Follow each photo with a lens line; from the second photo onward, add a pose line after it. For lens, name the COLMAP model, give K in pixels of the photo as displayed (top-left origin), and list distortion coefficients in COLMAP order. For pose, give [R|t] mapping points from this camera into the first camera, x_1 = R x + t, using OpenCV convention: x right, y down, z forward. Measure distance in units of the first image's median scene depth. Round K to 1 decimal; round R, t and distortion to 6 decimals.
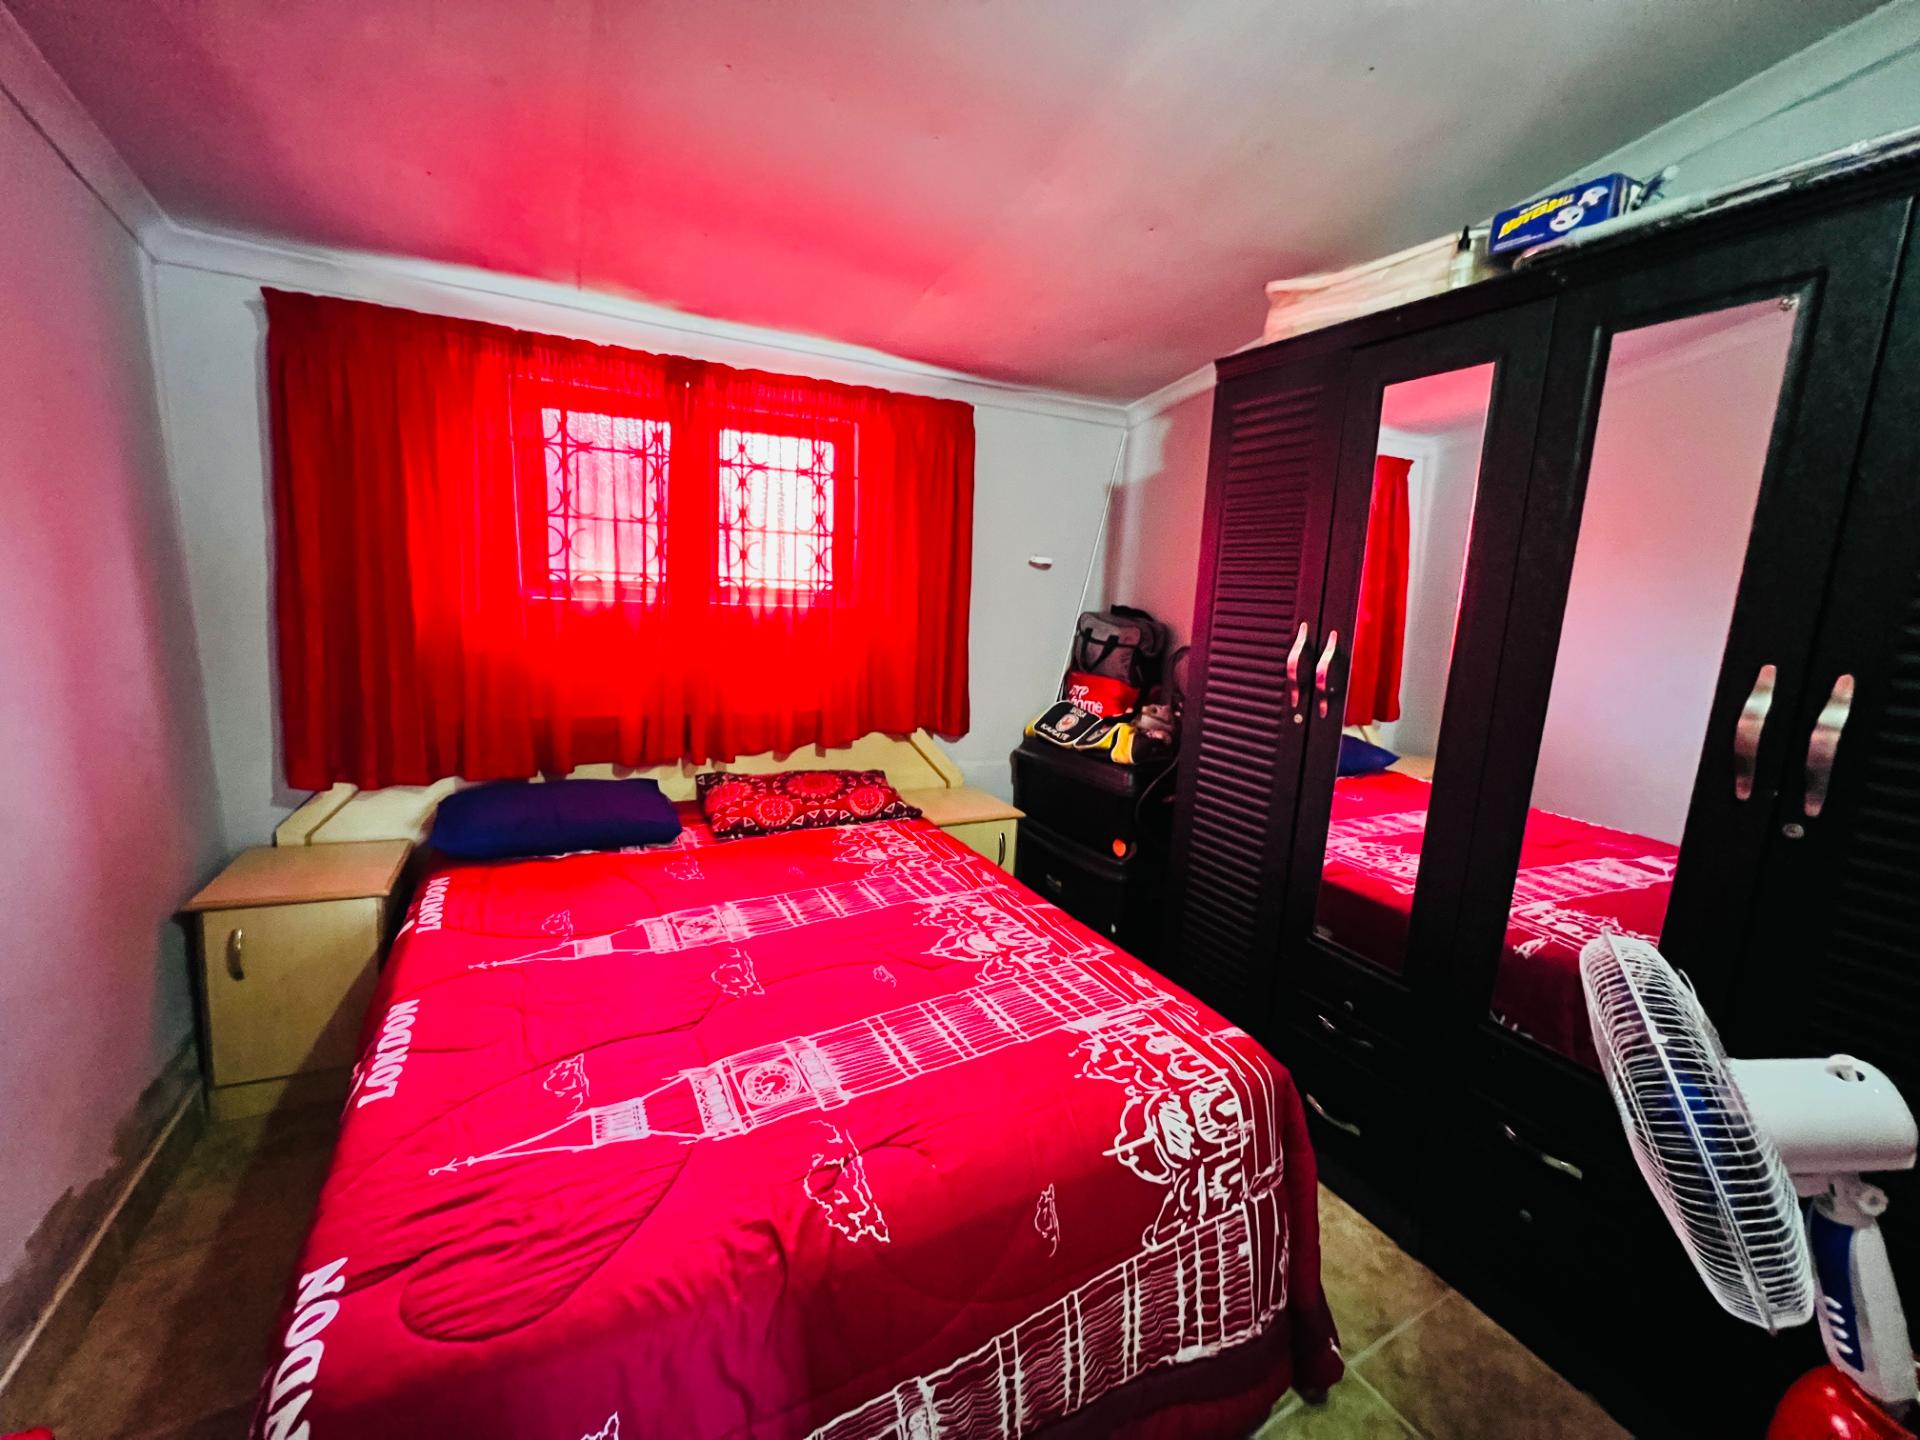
lens RADIAL K [[767.3, 0, 957.0], [0, 767.3, 712.5], [0, 0, 1]] dist [-0.003190, 0.000048]
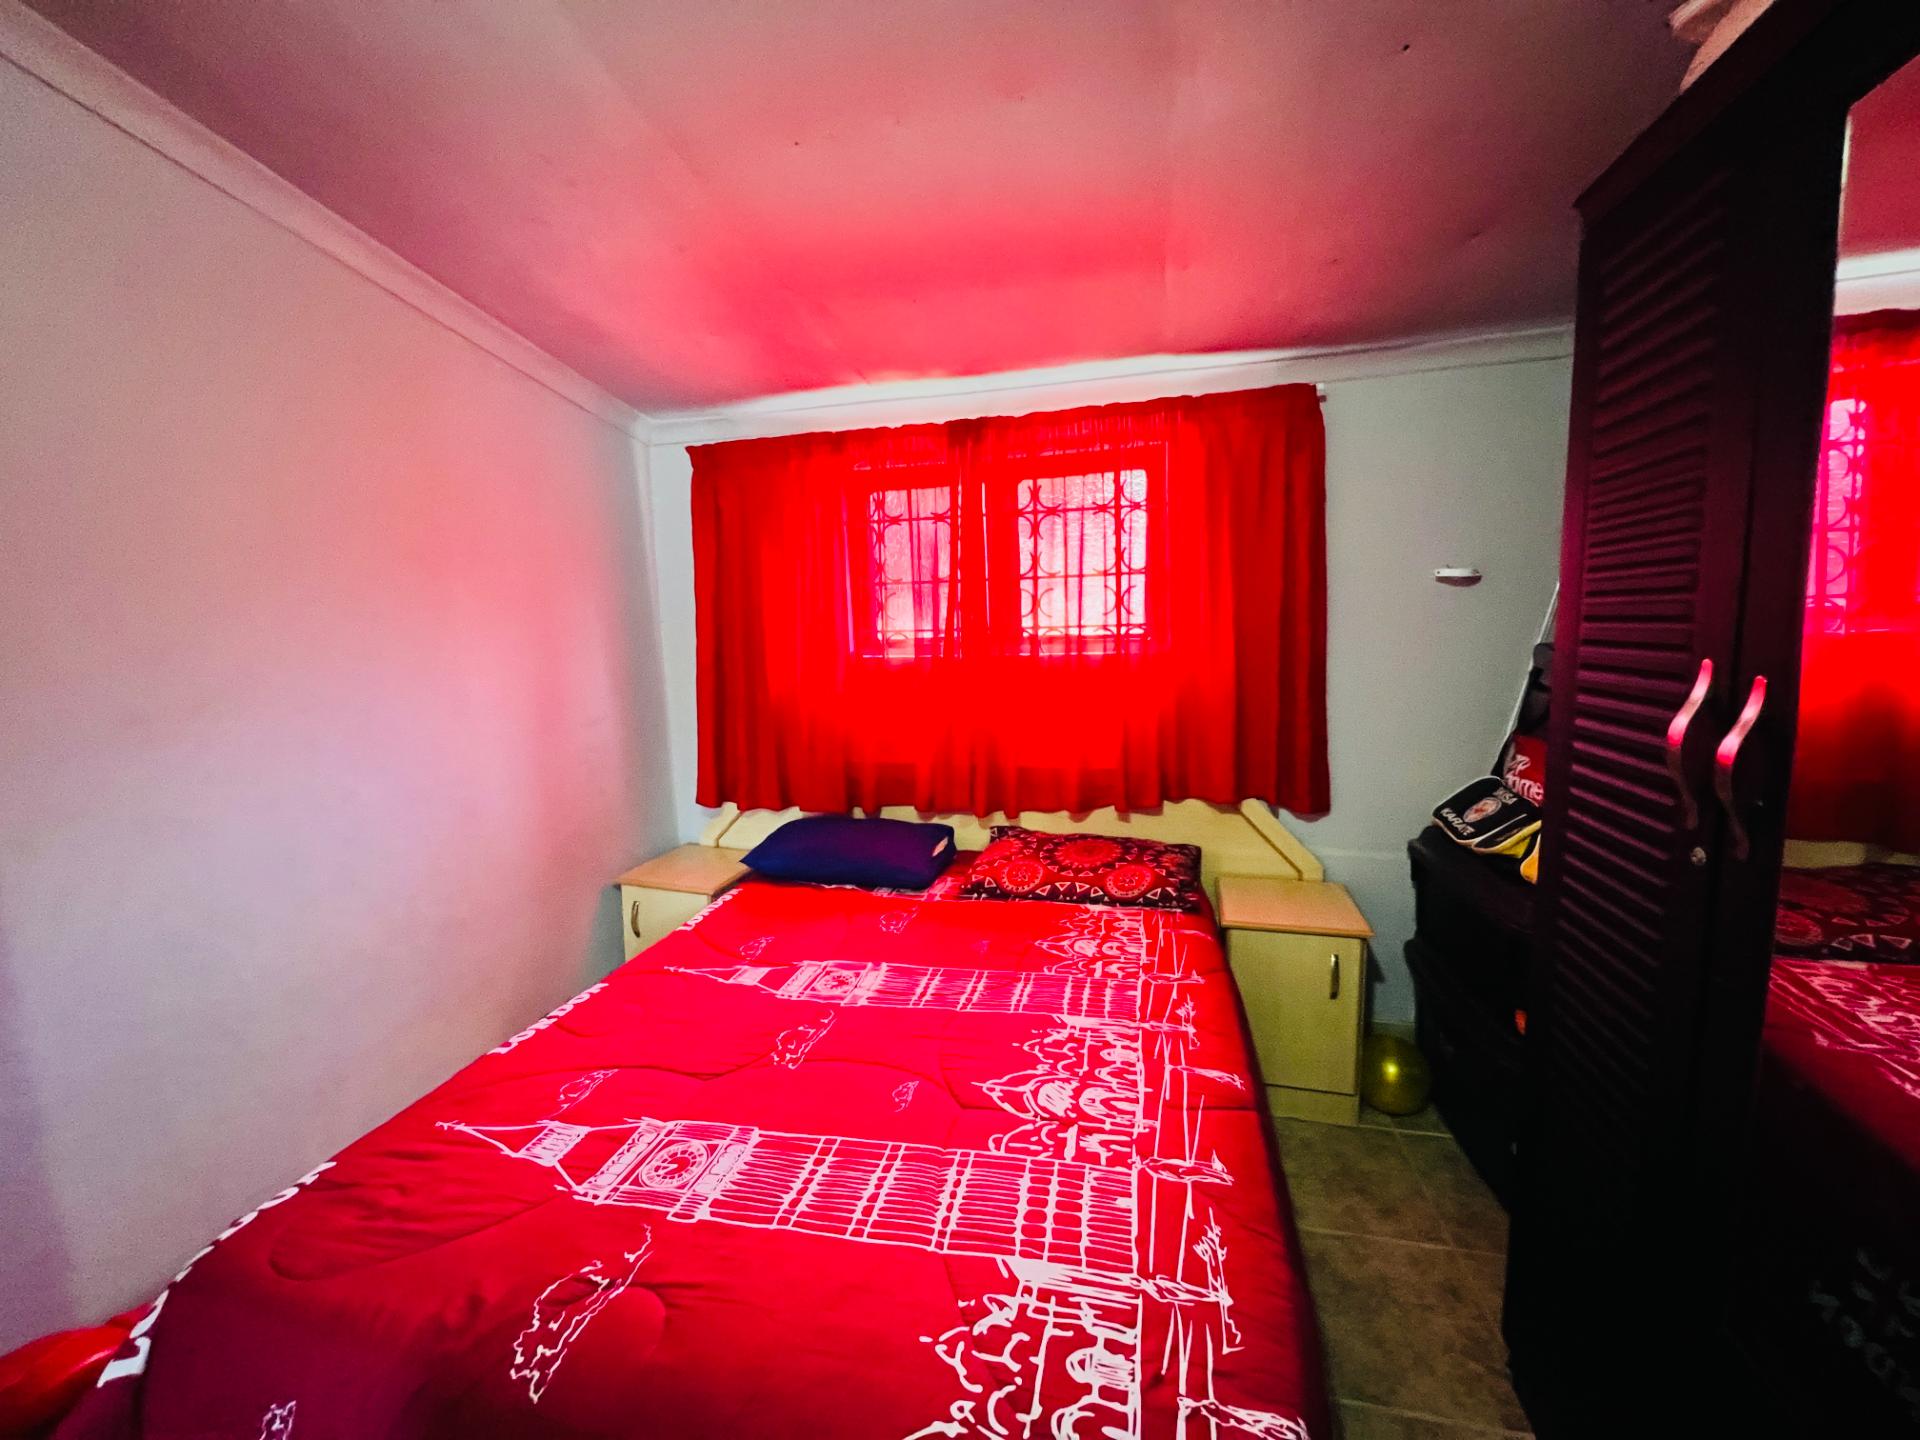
lens RADIAL K [[767.3, 0, 958.4], [0, 767.3, 711.9], [0, 0, 1]] dist [-0.003190, 0.000048]
pose [[0.738047, 0.012669, -0.674630, 0.451659], [-0.050665, 0.998042, -0.036686, -0.043049], [0.672844, 0.061256, 0.737244, 0.344577]]
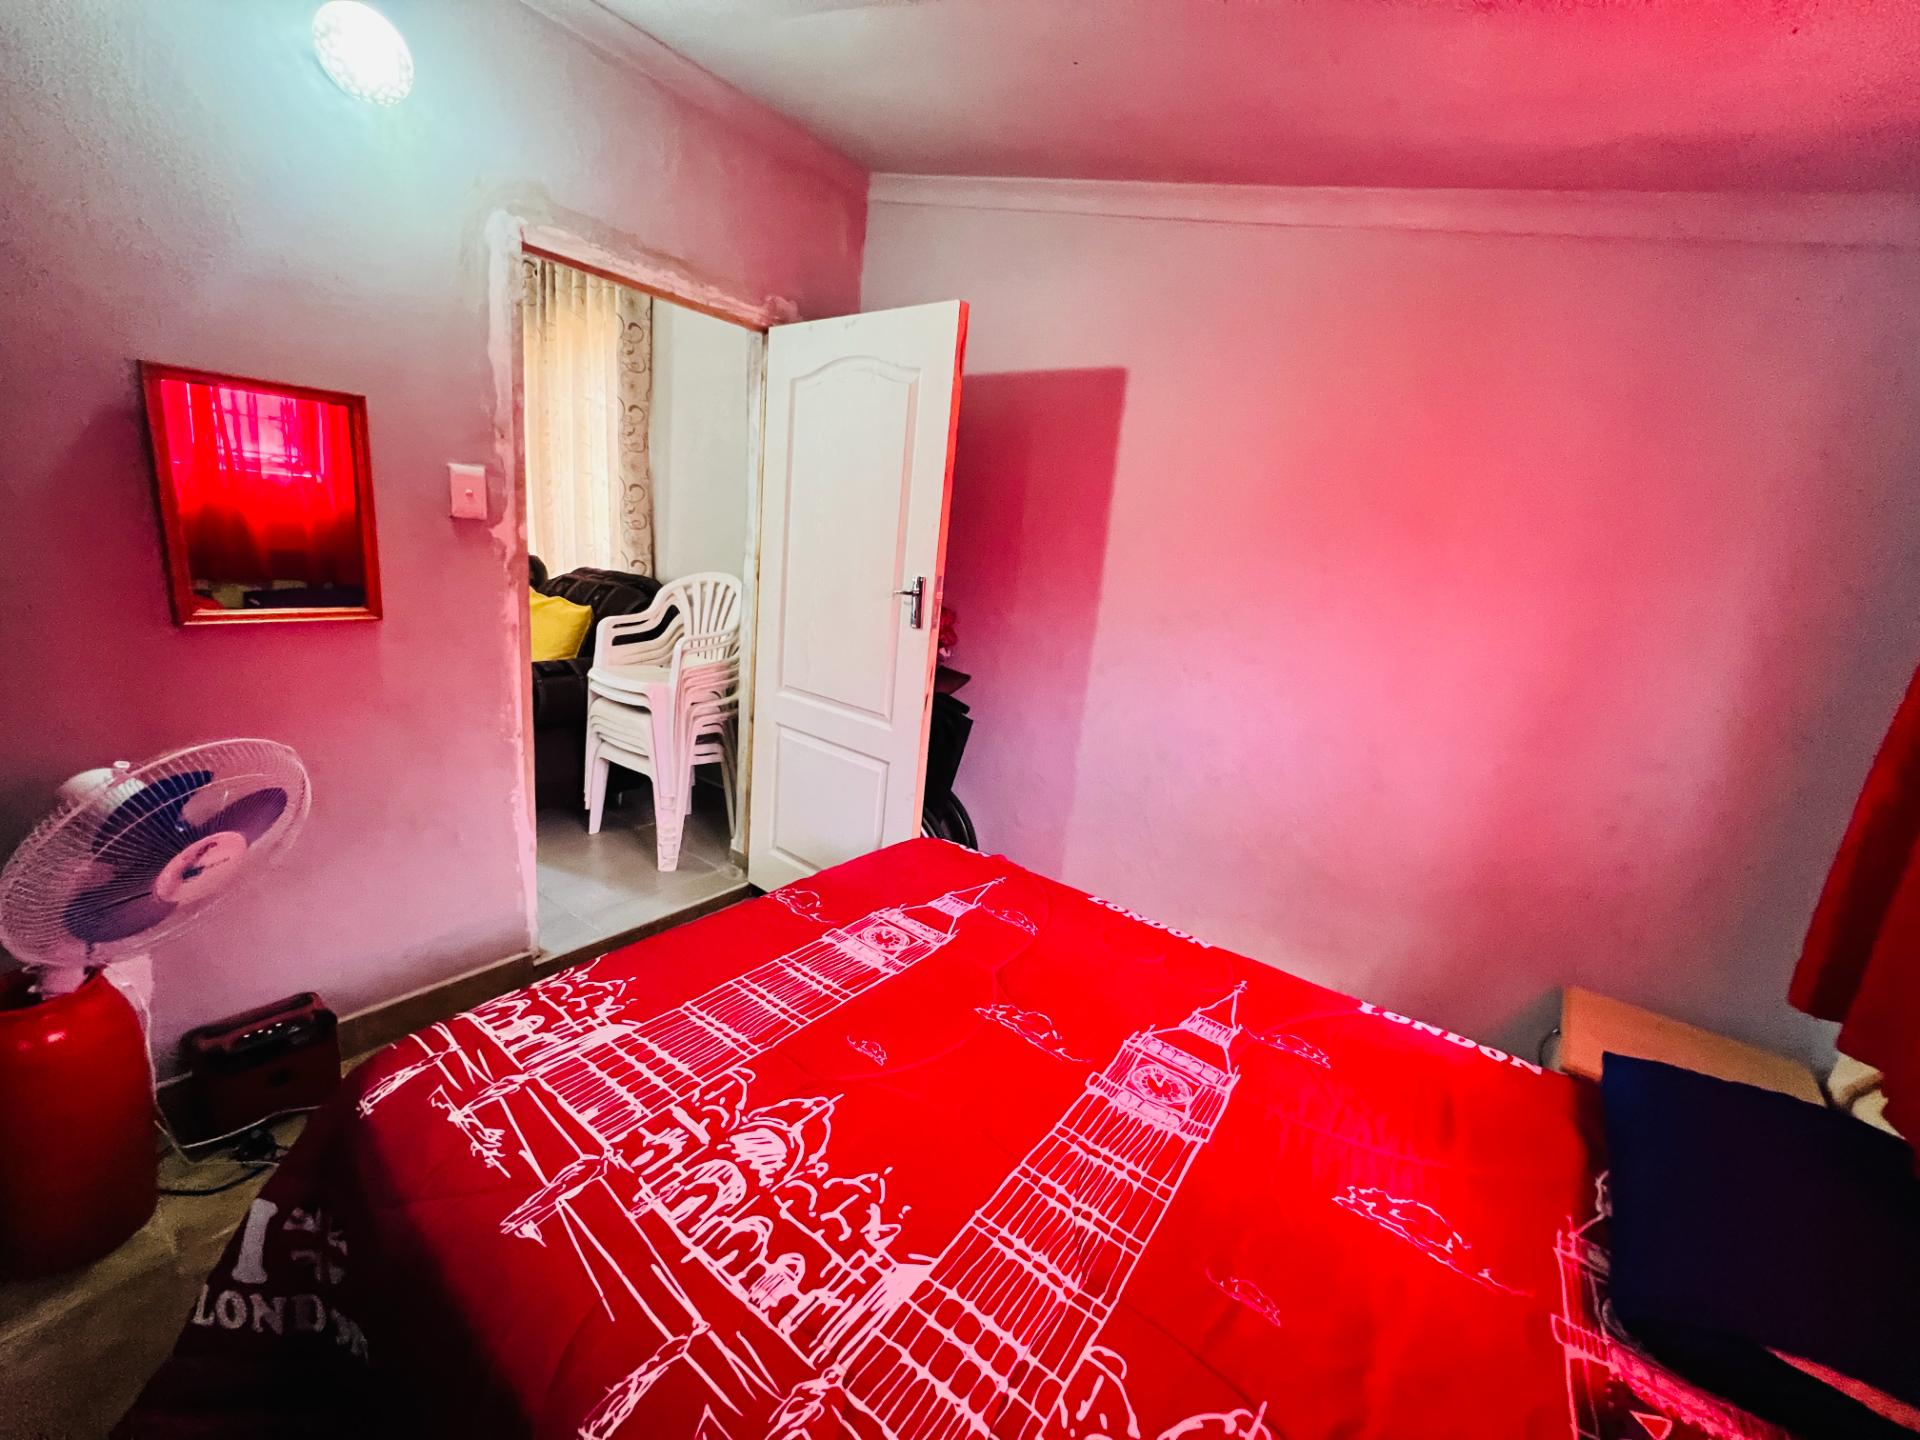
lens RADIAL K [[767.3, 0, 957.6], [0, 767.3, 711.9], [0, 0, 1]] dist [-0.003190, 0.000048]
pose [[-0.901292, -0.049570, -0.430367, 0.163105], [-0.210622, 0.918256, 0.335328, -0.238902], [0.378565, 0.392873, -0.838057, 1.382335]]
